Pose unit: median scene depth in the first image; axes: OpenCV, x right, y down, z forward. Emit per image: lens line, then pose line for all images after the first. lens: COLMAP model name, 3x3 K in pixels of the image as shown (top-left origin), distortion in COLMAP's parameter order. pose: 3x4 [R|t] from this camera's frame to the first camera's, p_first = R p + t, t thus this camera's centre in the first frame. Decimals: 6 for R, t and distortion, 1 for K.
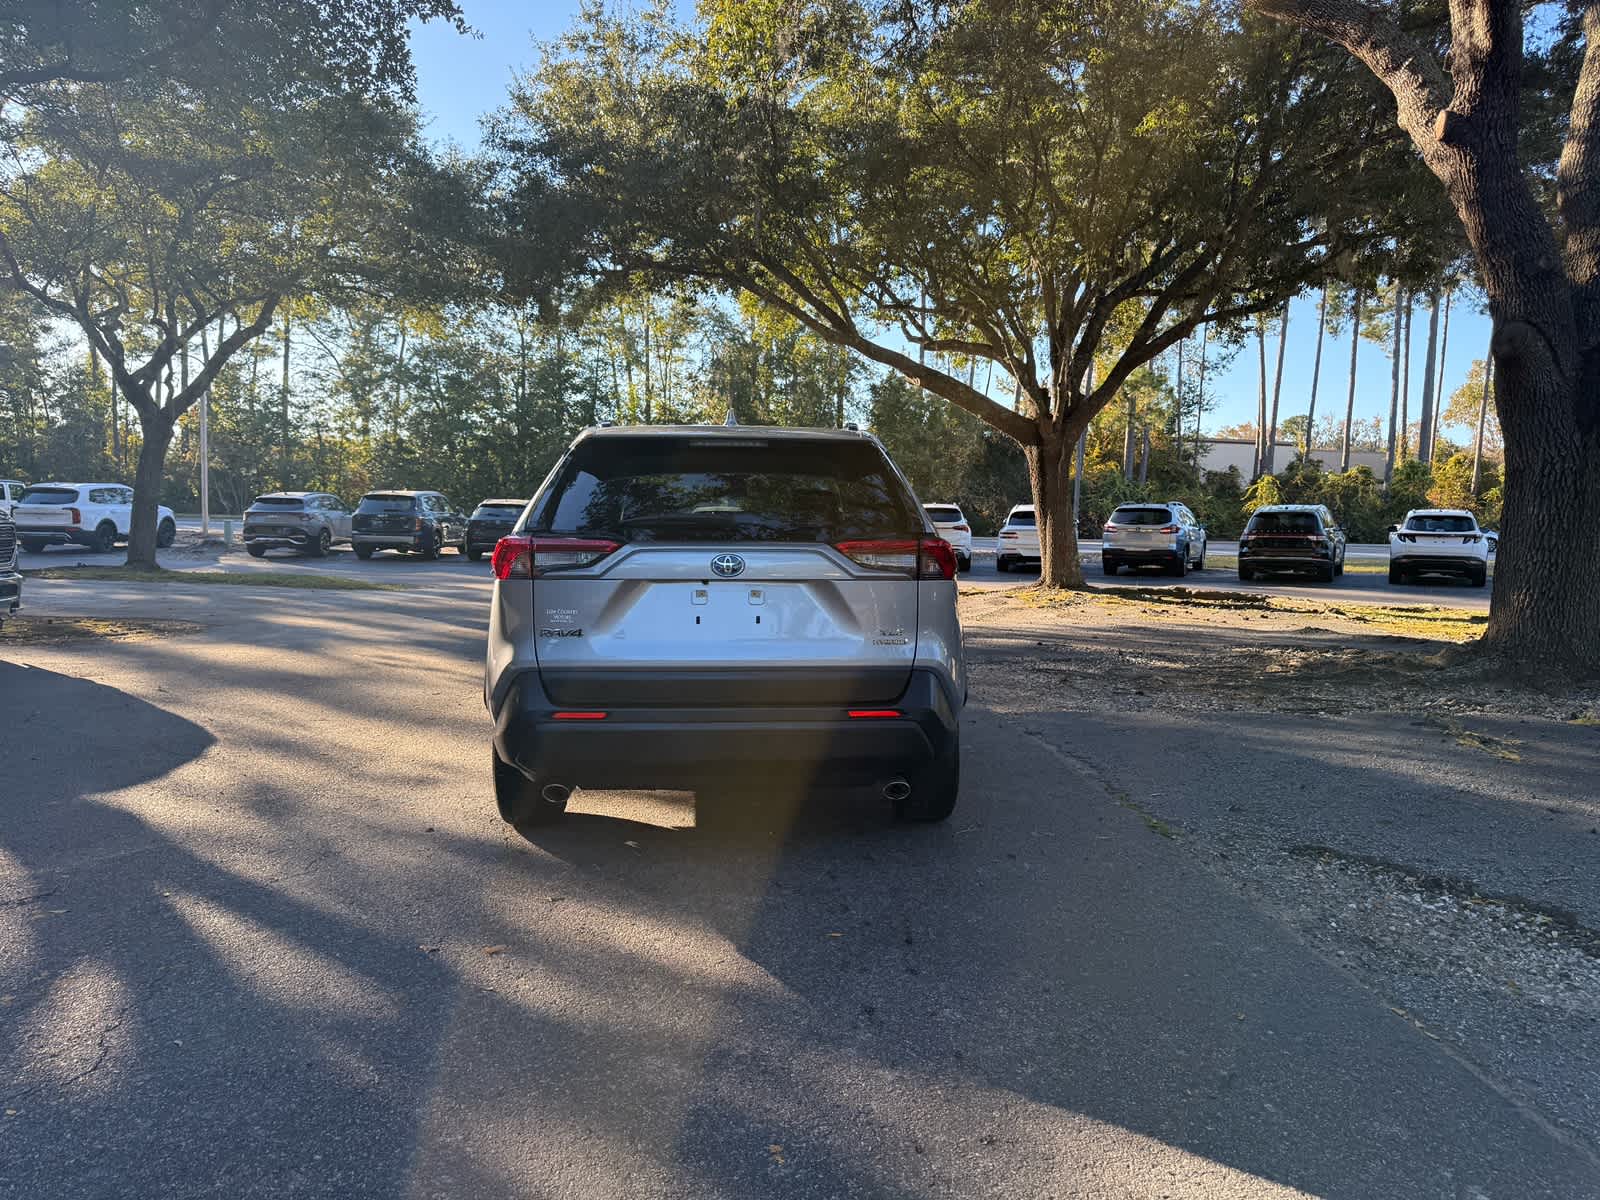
lens RADIAL K [[1111.7, 0, 806.8], [0, 1111.7, 599.5], [0, 0, 1]] dist [0.088514, -0.101445]
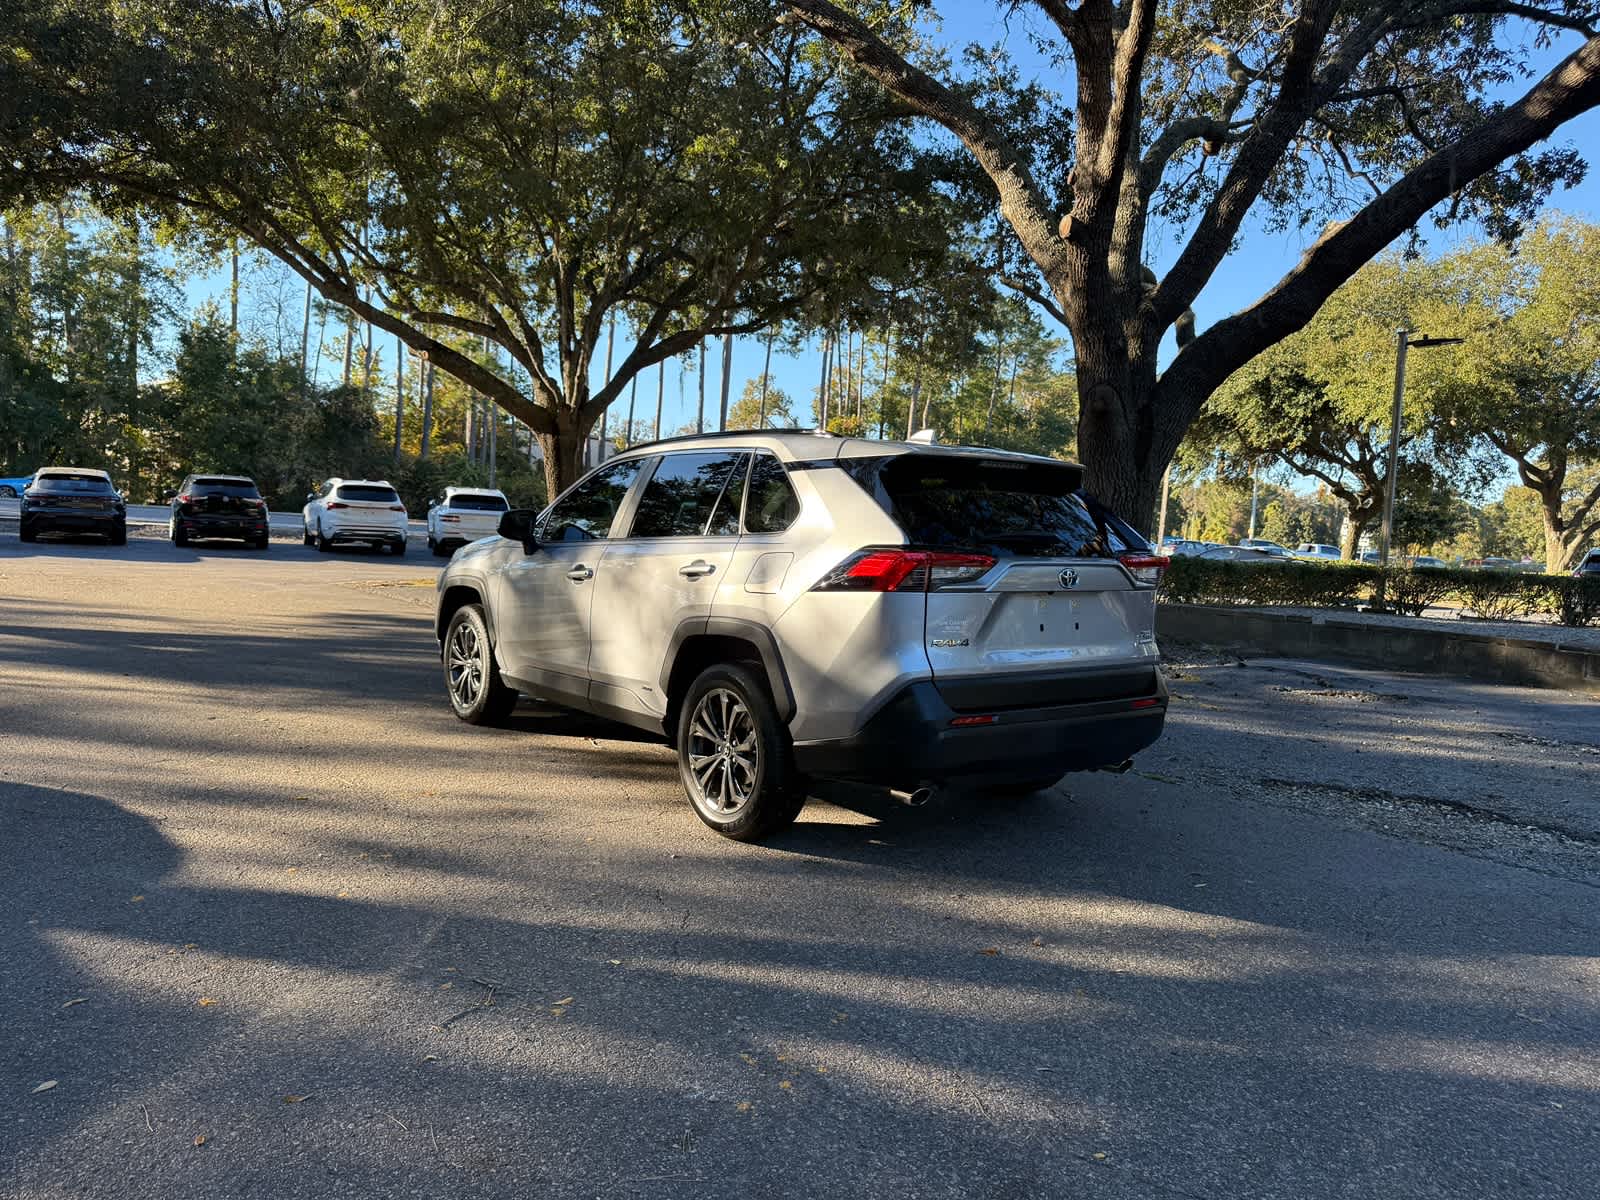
lens RADIAL K [[1133.5, 0, 793.5], [0, 1133.5, 600.3], [0, 0, 1]] dist [0.001506, -0.008790]
pose [[0.824582, -0.008332, 0.565681, -0.050173], [-0.000938, 0.999870, 0.016095, -0.001434], [-0.565742, -0.013803, 0.824467, 0.011891]]
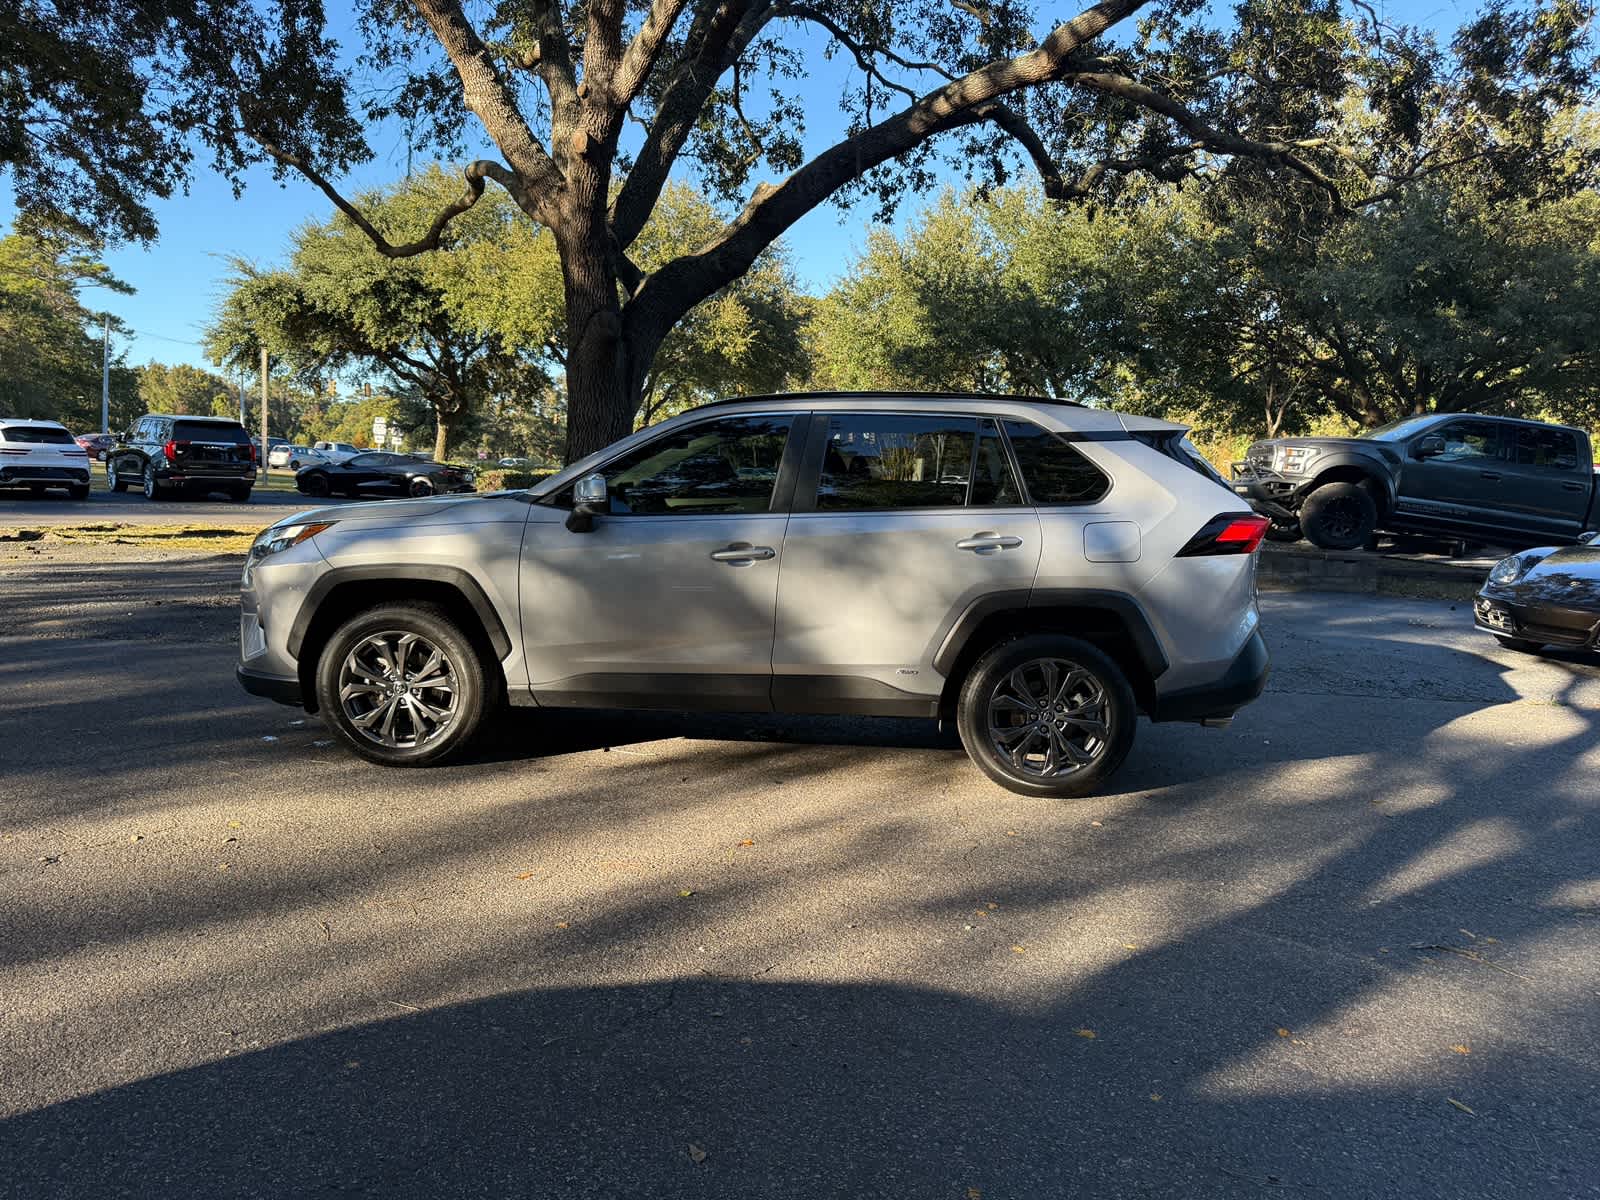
lens RADIAL K [[1133.5, 0, 793.5], [0, 1133.5, 600.3], [0, 0, 1]] dist [0.001506, -0.008790]
pose [[0.098678, -0.123611, 0.987412, -0.083064], [0.028023, 0.992207, 0.121410, -0.007040], [-0.994725, 0.015690, 0.101373, 0.074978]]
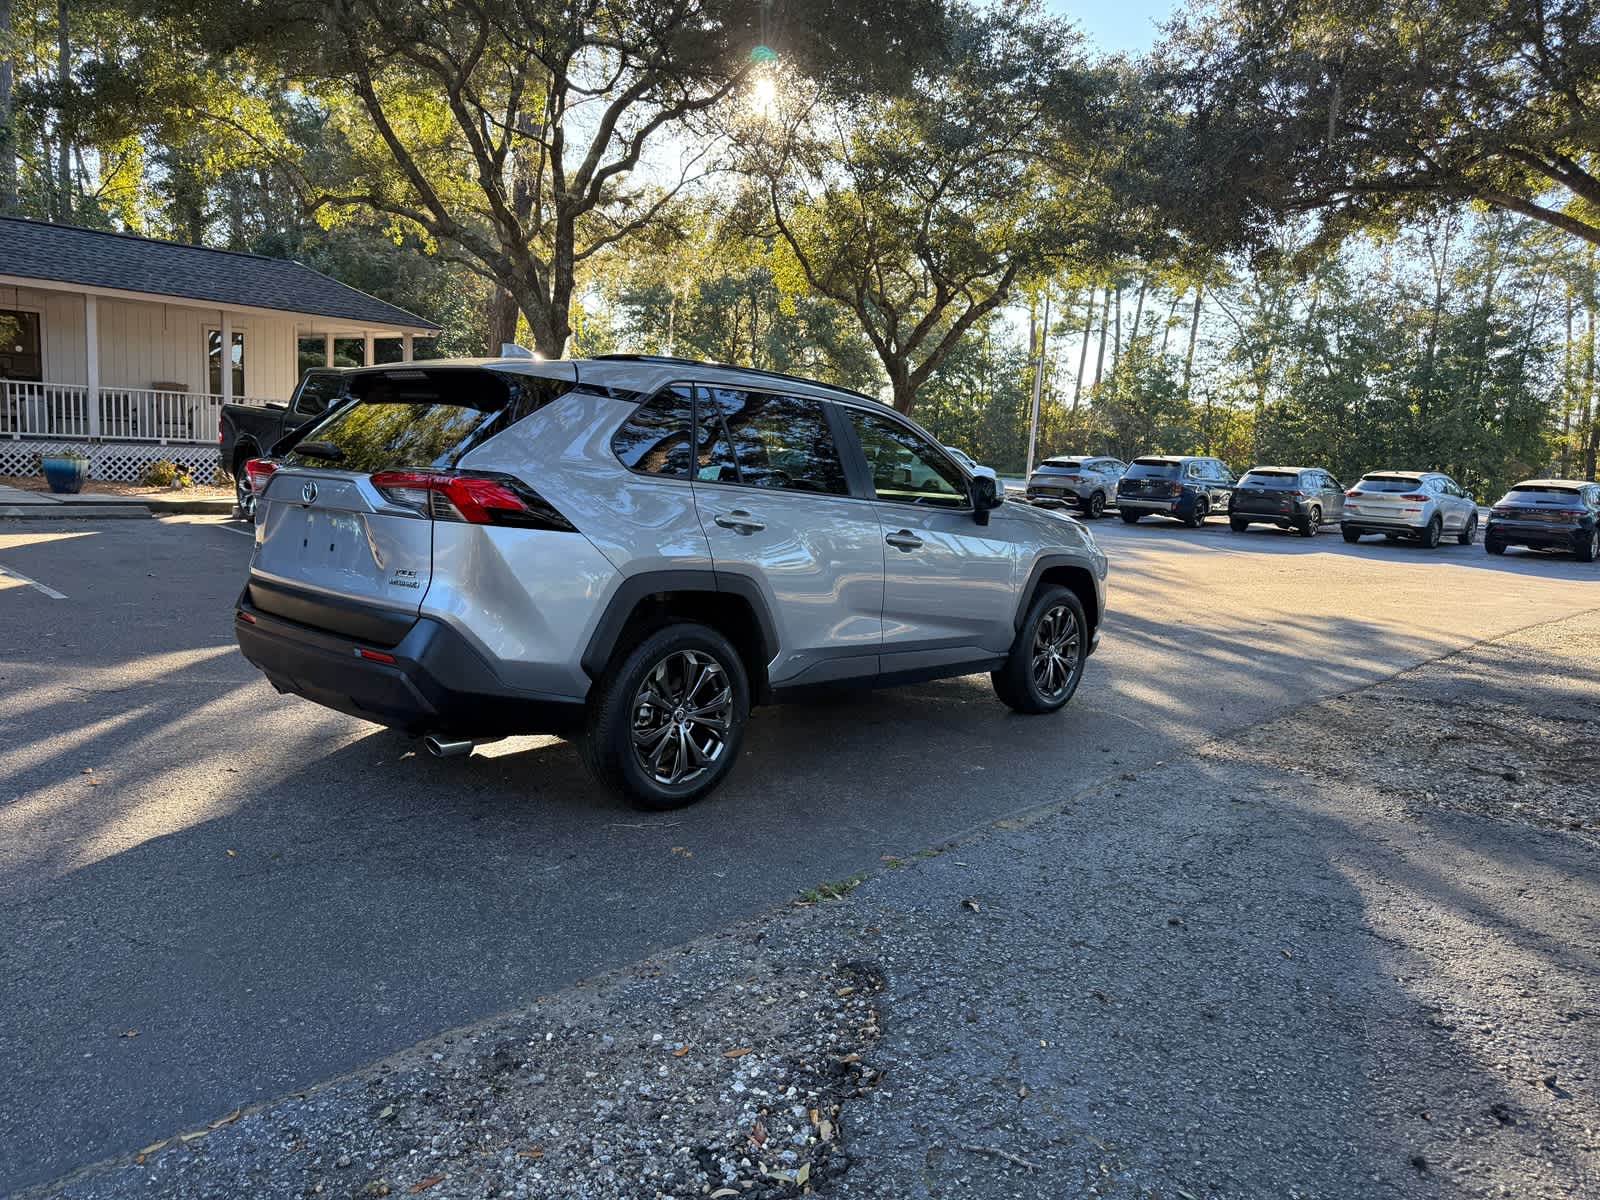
lens RADIAL K [[1133.5, 0, 793.5], [0, 1133.5, 600.3], [0, 0, 1]] dist [0.001506, -0.008790]
pose [[0.696731, 0.109931, -0.708859, 0.052669], [-0.091422, 0.993737, 0.064253, -0.001900], [0.711483, 0.020039, 0.702418, 0.031201]]
